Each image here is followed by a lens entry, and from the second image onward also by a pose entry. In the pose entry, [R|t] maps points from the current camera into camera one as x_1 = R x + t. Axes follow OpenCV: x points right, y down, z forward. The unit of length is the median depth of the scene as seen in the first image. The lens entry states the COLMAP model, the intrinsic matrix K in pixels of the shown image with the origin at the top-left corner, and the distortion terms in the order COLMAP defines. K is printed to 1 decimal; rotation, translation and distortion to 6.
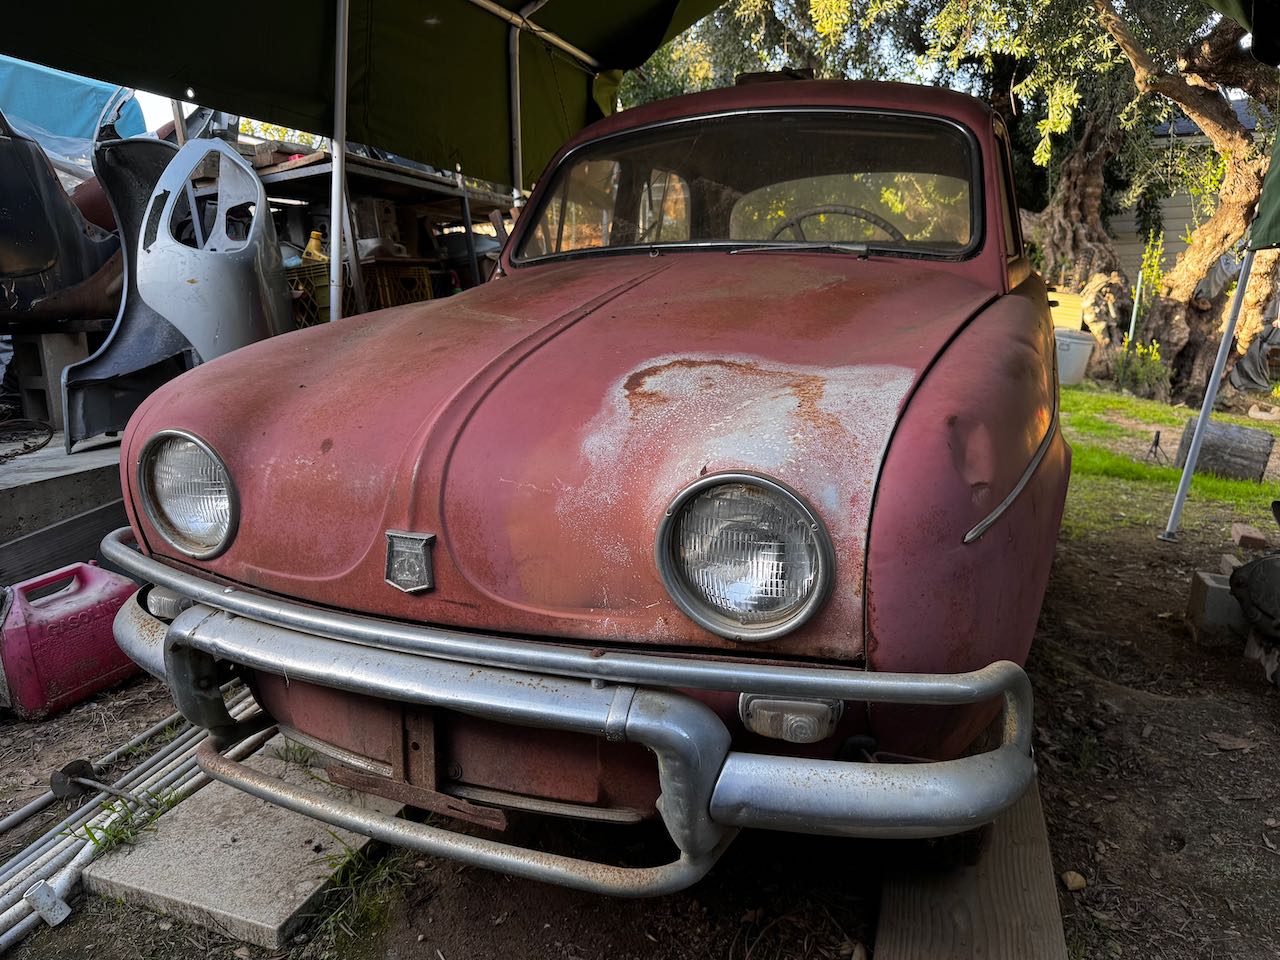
lens RADIAL K [[883.9, 0, 637.7], [0, 883.9, 475.9], [0, 0, 1]] dist [0.015773, -0.023802]
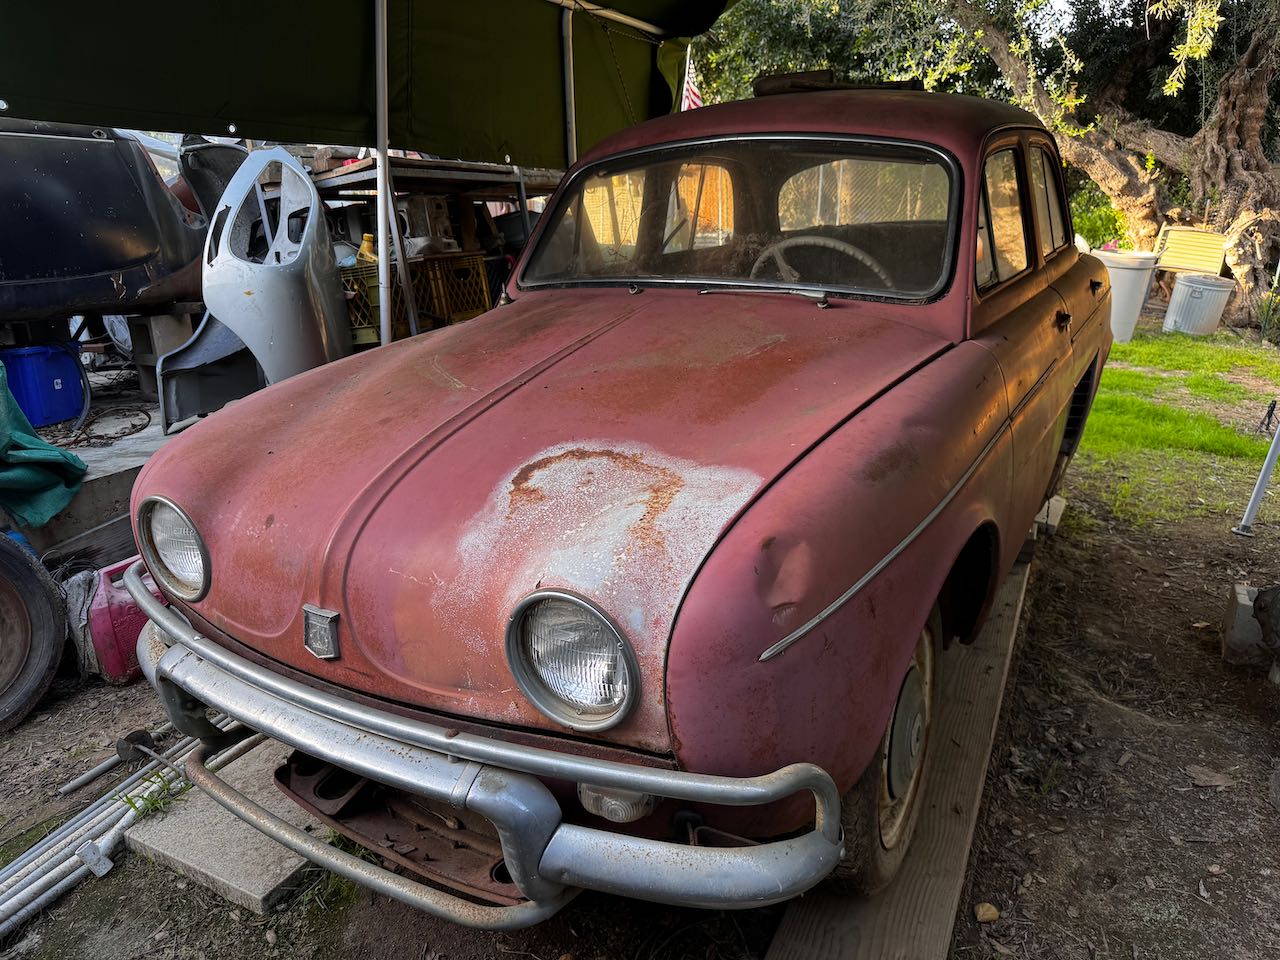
lens RADIAL K [[883.9, 0, 641.8], [0, 883.9, 477.9], [0, 0, 1]] dist [0.015773, -0.023802]
pose [[0.989561, 0.027683, -0.141432, 0.224326], [-0.014842, 0.995735, 0.091054, -0.153654], [0.143349, -0.088004, 0.985752, -0.059016]]
